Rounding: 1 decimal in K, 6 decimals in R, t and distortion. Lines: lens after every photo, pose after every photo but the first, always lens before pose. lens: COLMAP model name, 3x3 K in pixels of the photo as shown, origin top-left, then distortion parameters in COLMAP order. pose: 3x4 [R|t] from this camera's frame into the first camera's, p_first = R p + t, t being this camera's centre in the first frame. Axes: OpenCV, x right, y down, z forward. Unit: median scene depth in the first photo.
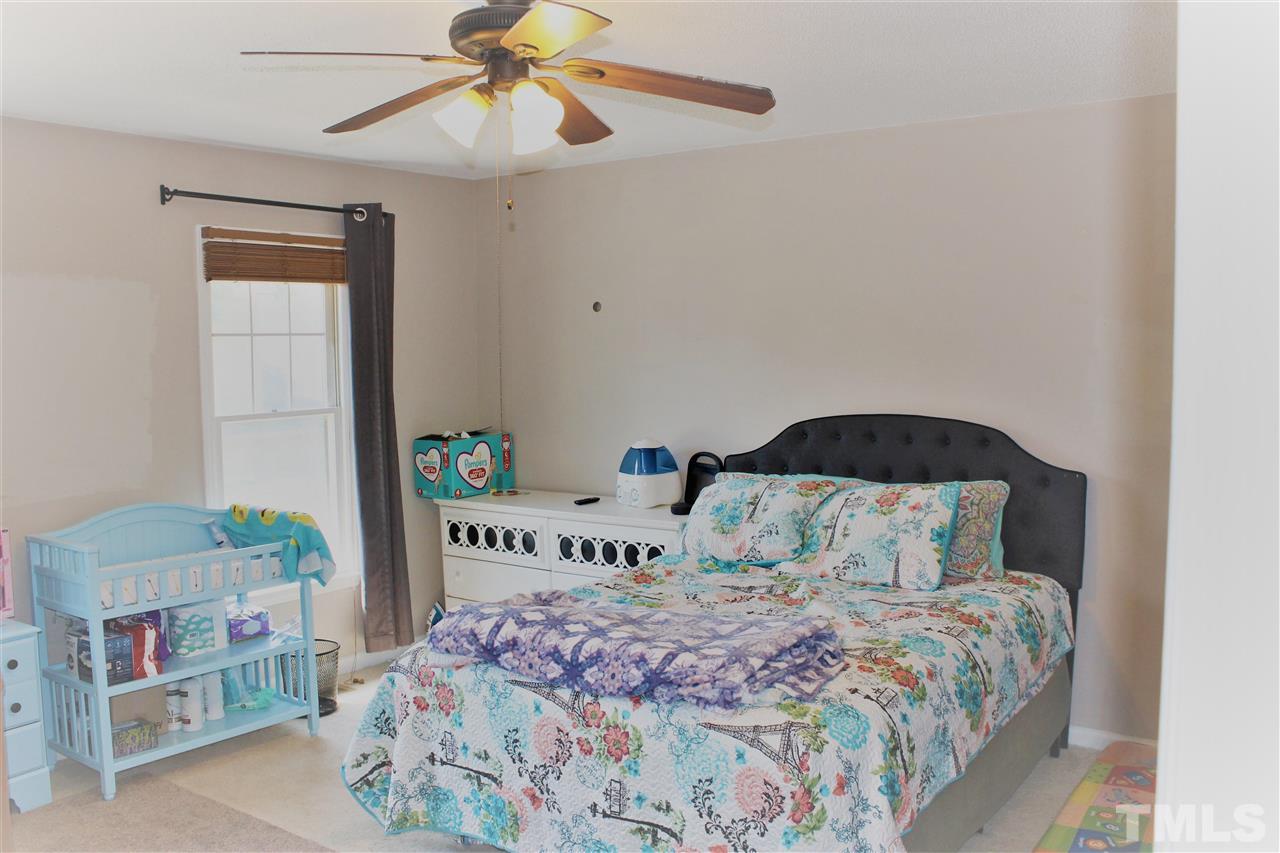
lens RADIAL K [[1085.5, 0, 640.0], [0, 1085.5, 426.5], [0, 0, 1]] dist [-0.142491, 0.103344]
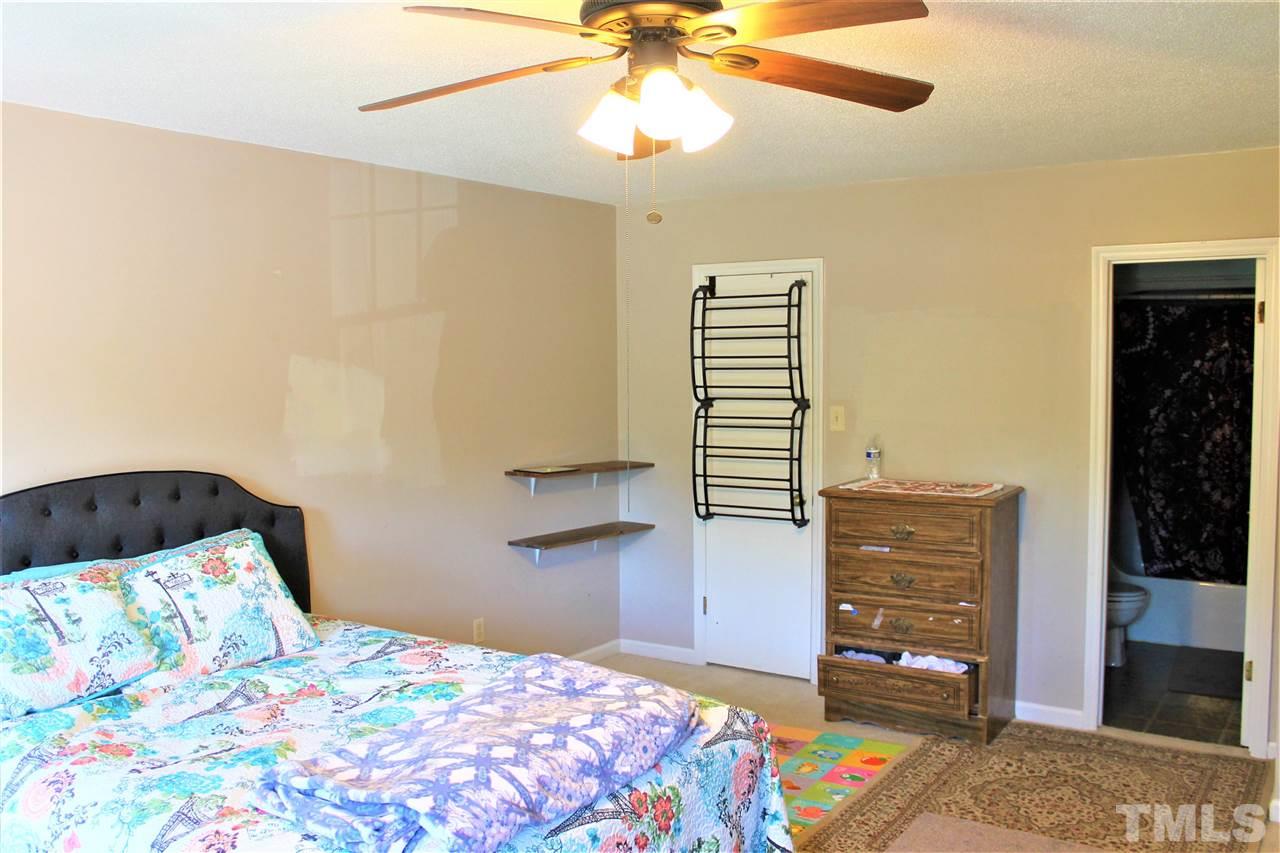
lens RADIAL K [[1085.5, 0, 640.0], [0, 1085.5, 426.5], [0, 0, 1]] dist [-0.142491, 0.103344]
pose [[-0.004017, -0.052334, 0.998622, -0.830820], [0.089406, 0.994611, 0.052484, -0.078900], [-0.995987, 0.089494, 0.000683, 0.891162]]
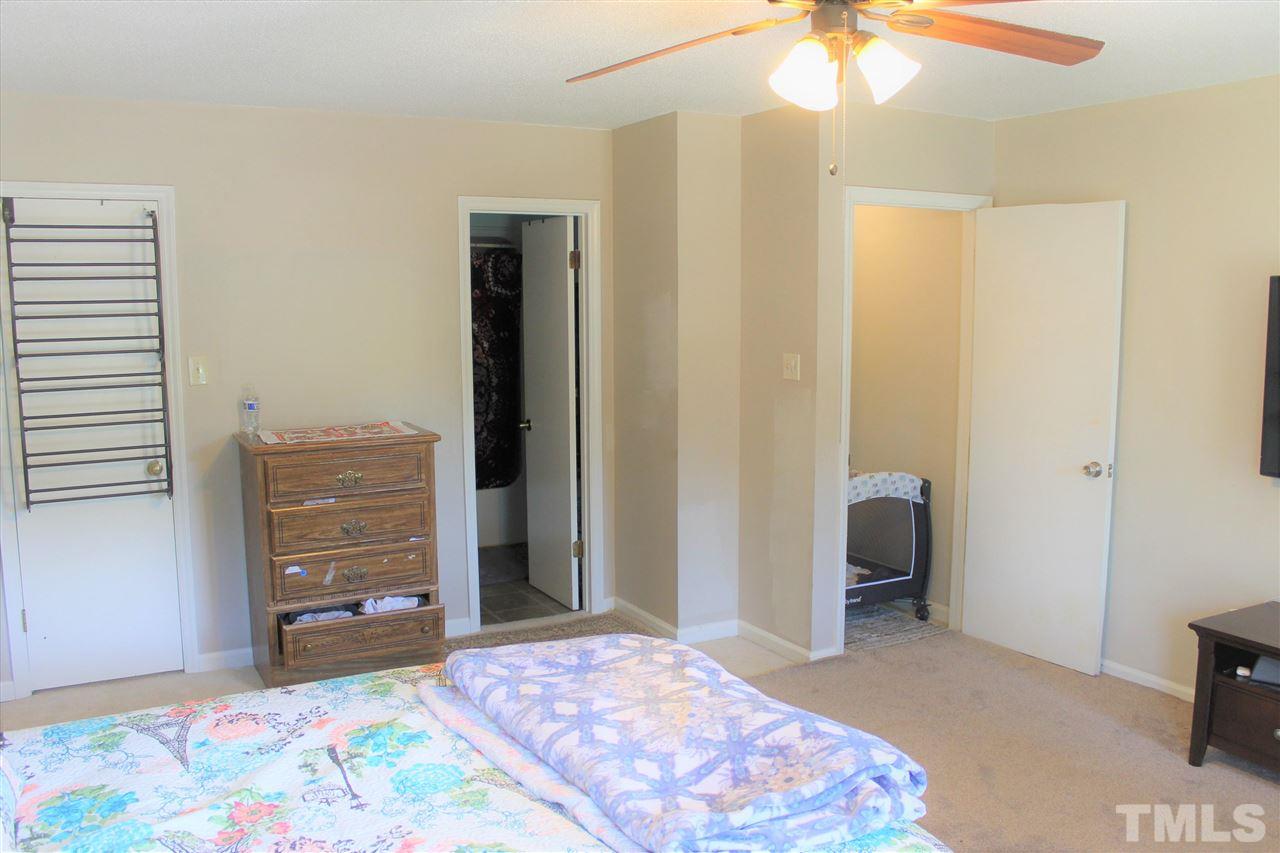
lens RADIAL K [[1085.5, 0, 640.0], [0, 1085.5, 426.5], [0, 0, 1]] dist [-0.142491, 0.103344]
pose [[-0.887047, -0.042146, 0.459752, -0.335661], [0.051565, 0.980549, 0.189377, -0.150033], [-0.458791, 0.191694, -0.867620, 1.643503]]
